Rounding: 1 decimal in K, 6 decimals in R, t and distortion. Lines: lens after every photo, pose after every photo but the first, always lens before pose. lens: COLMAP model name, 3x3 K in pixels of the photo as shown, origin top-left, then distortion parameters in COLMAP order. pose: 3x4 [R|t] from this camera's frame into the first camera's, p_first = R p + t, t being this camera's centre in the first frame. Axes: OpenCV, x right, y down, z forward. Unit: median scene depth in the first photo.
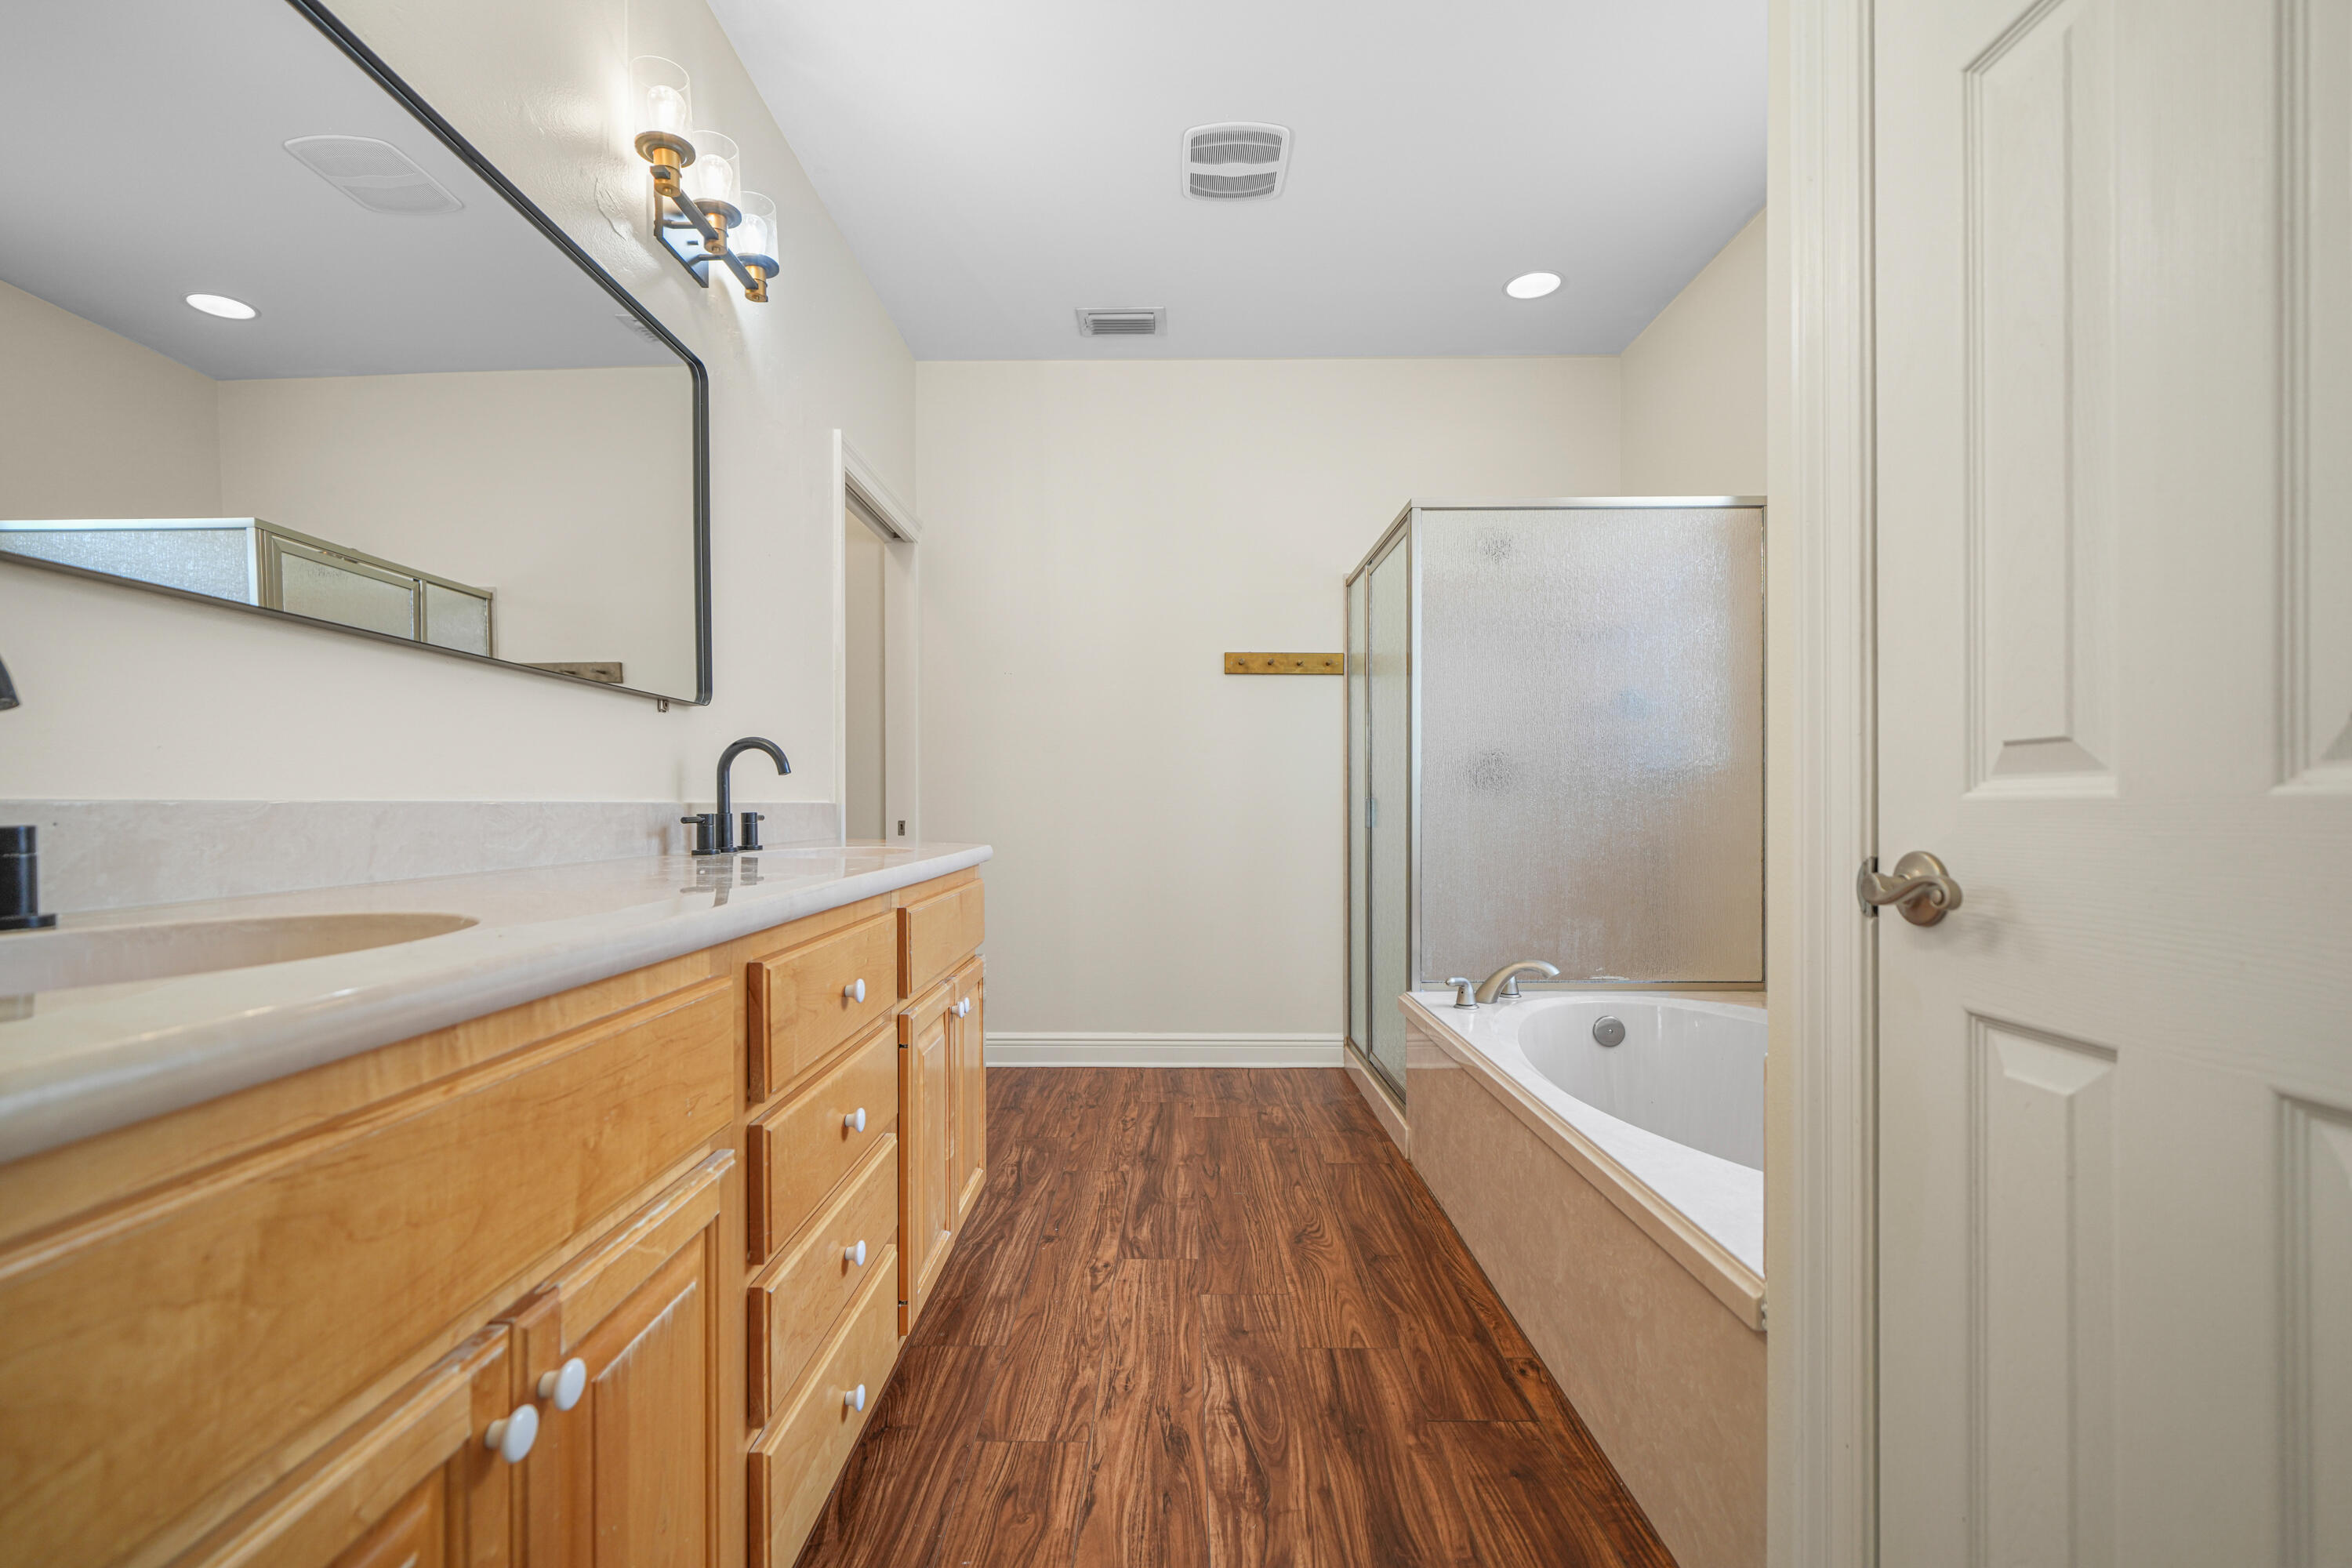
lens RADIAL K [[1035.0, 0, 1162.4], [0, 1035.0, 792.7], [0, 0, 1]] dist [0.003602, 0.001097]
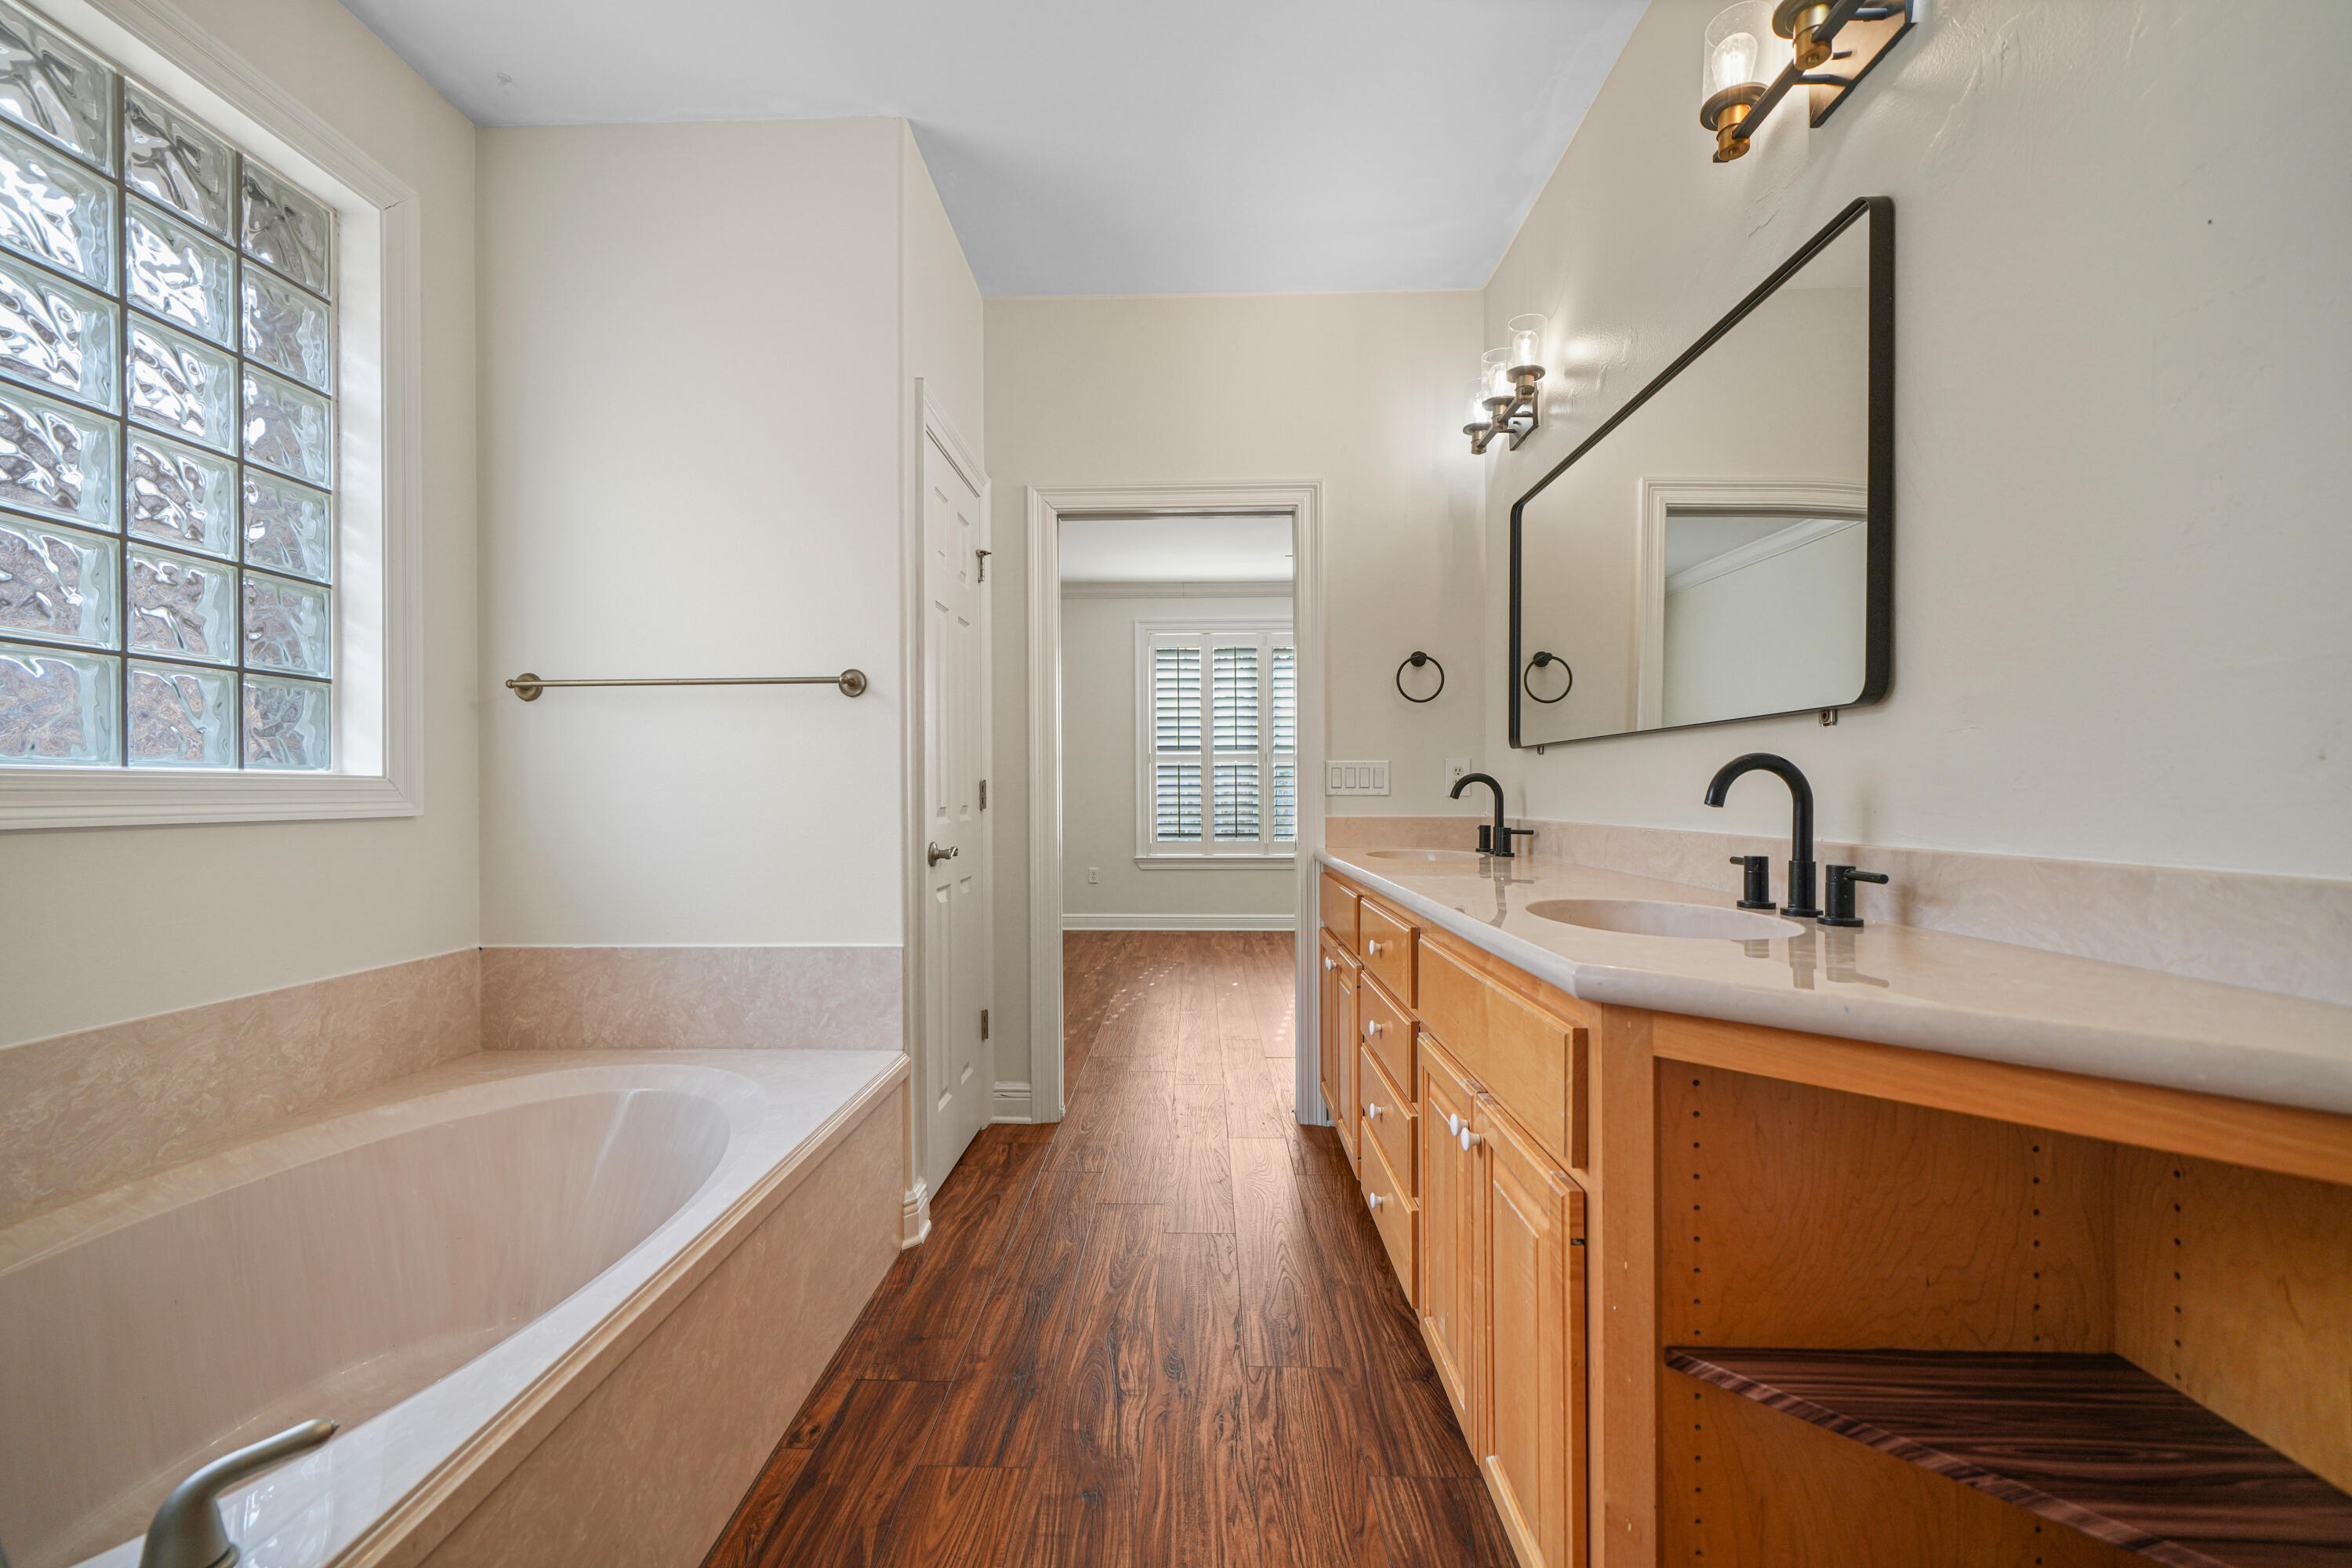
lens RADIAL K [[959.1, 0, 1144.6], [0, 959.1, 795.0], [0, 0, 1]] dist [0.004109, -0.000374]
pose [[-0.999181, 0.006496, 0.039931, -0.001012], [0.006087, 0.999928, -0.010360, -0.025006], [-0.039996, -0.010109, -0.999149, 1.902562]]
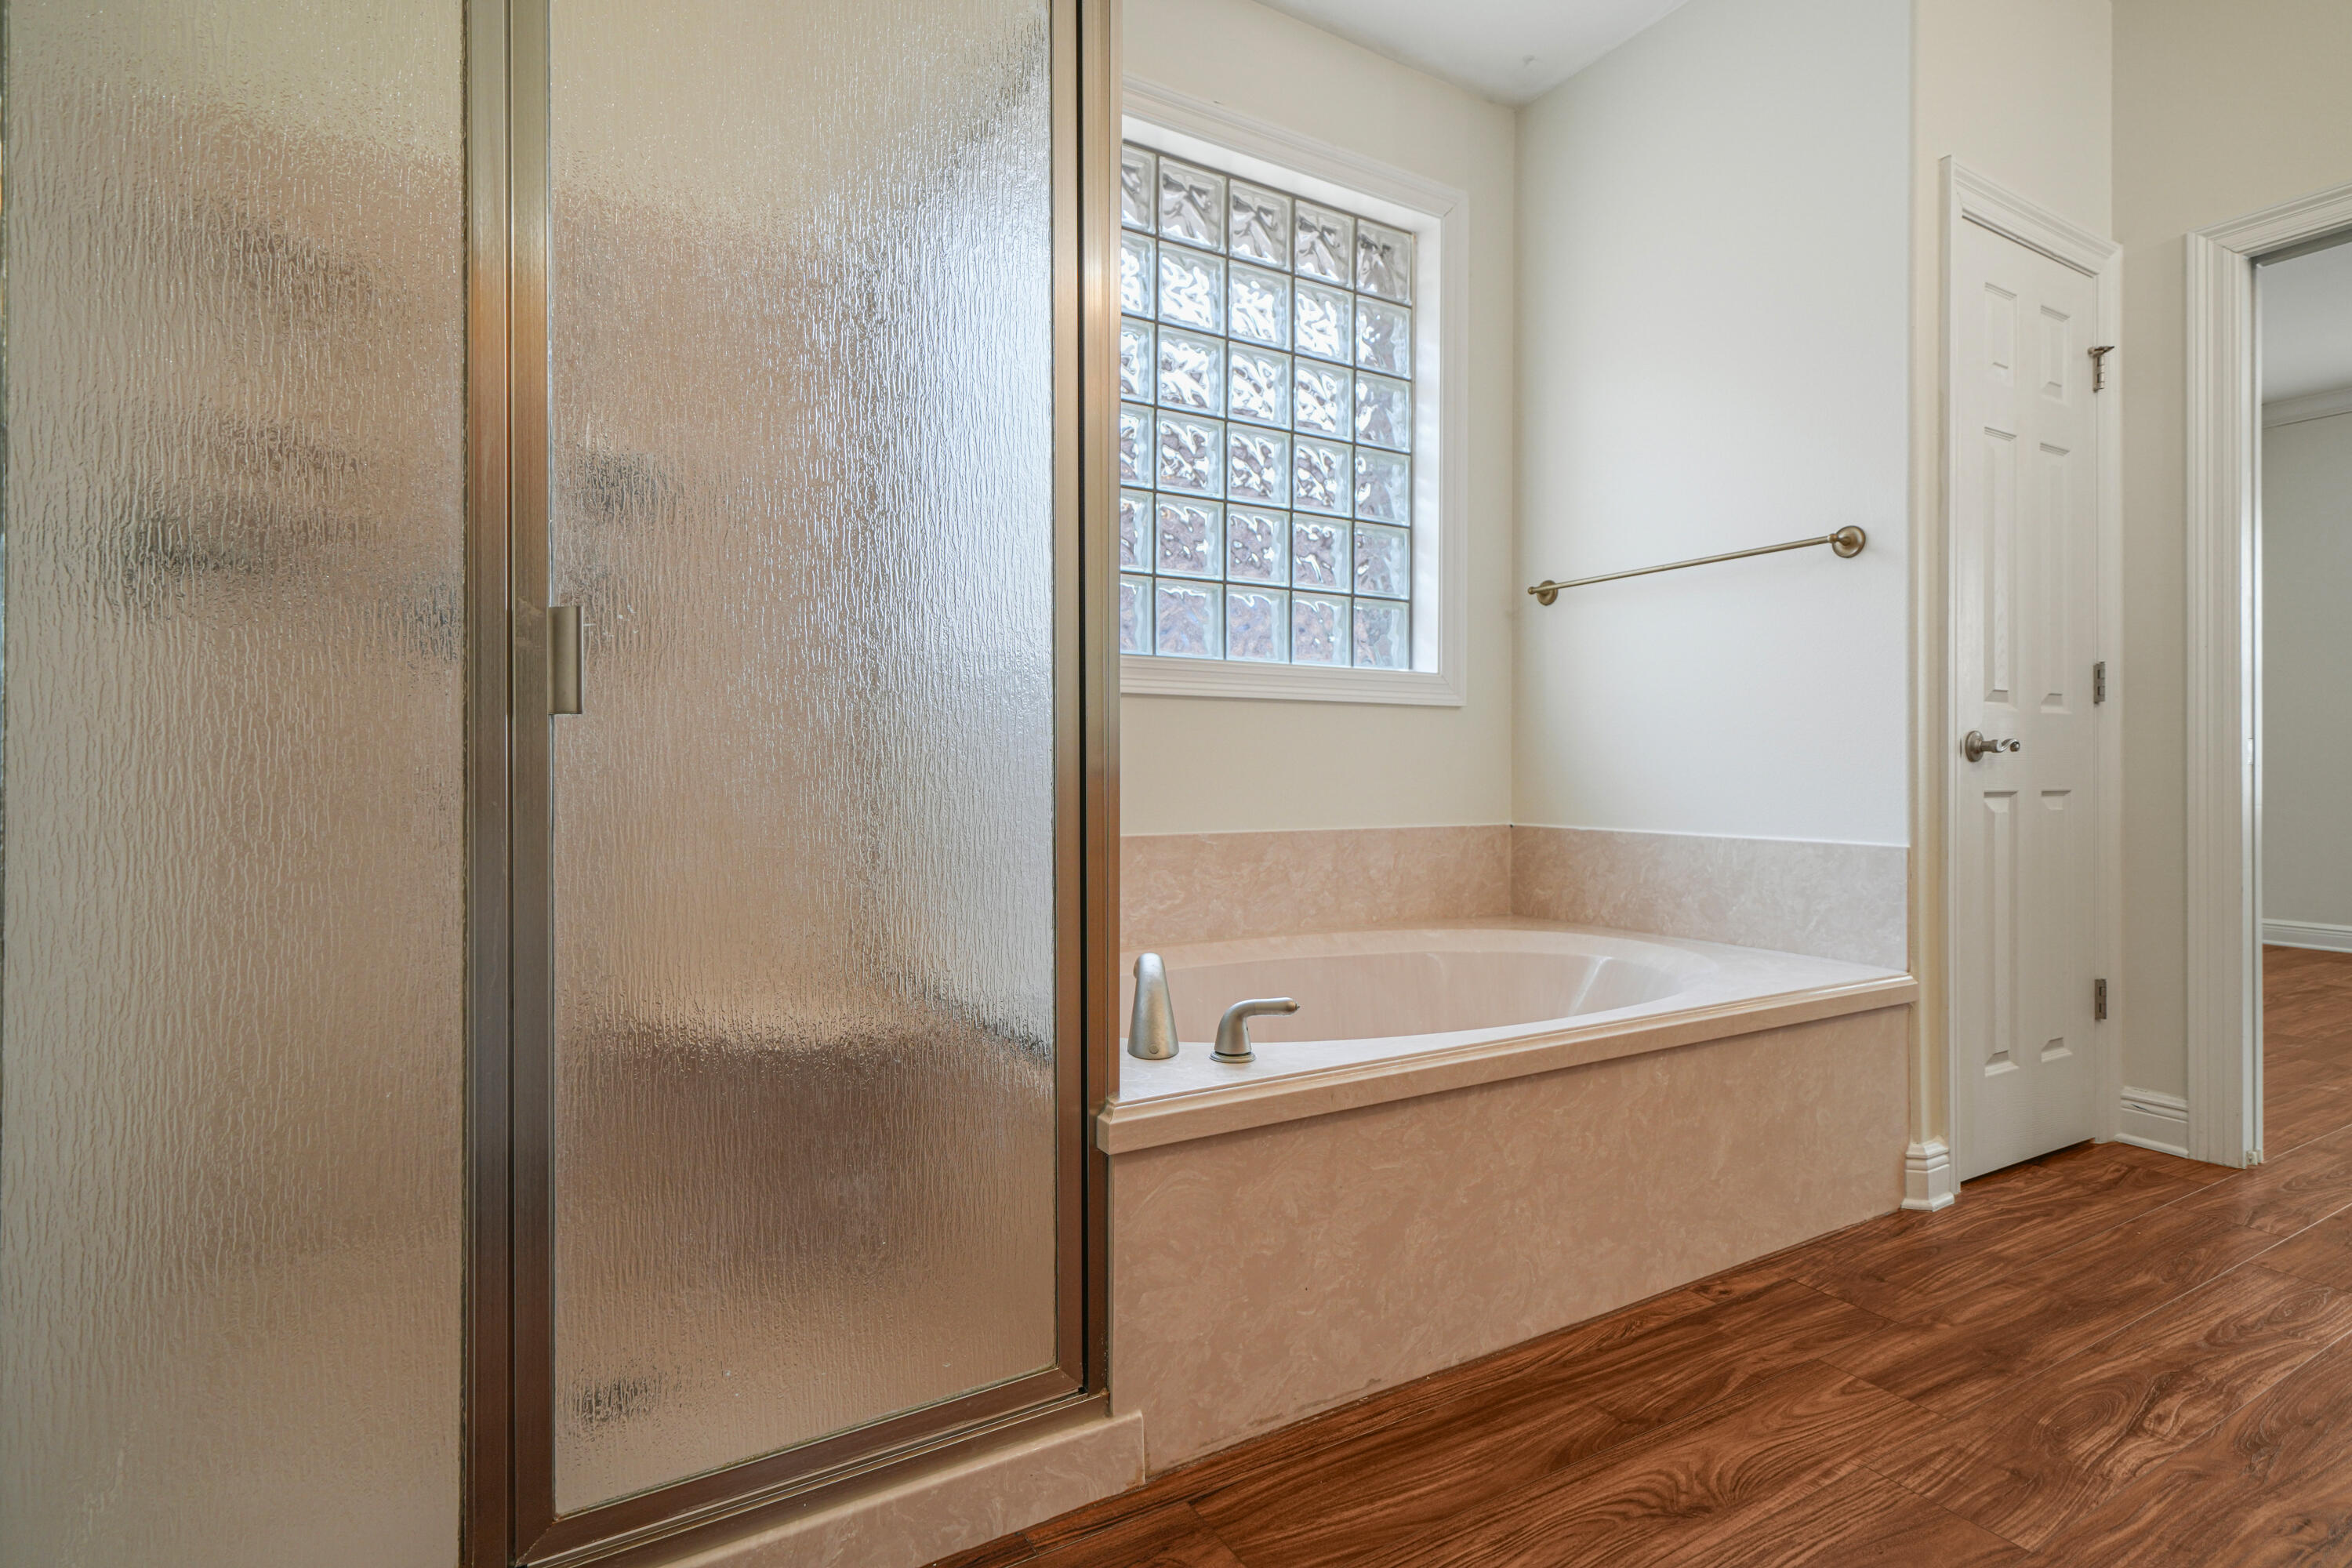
lens RADIAL K [[1127.3, 0, 1180.9], [0, 1127.3, 761.3], [0, 0, 1]] dist [0.004469, -0.000959]
pose [[-0.515691, 0.002045, 0.856772, -0.285483], [-0.015365, 0.999814, -0.011635, 0.091892], [-0.856637, -0.019165, -0.515564, 1.981224]]
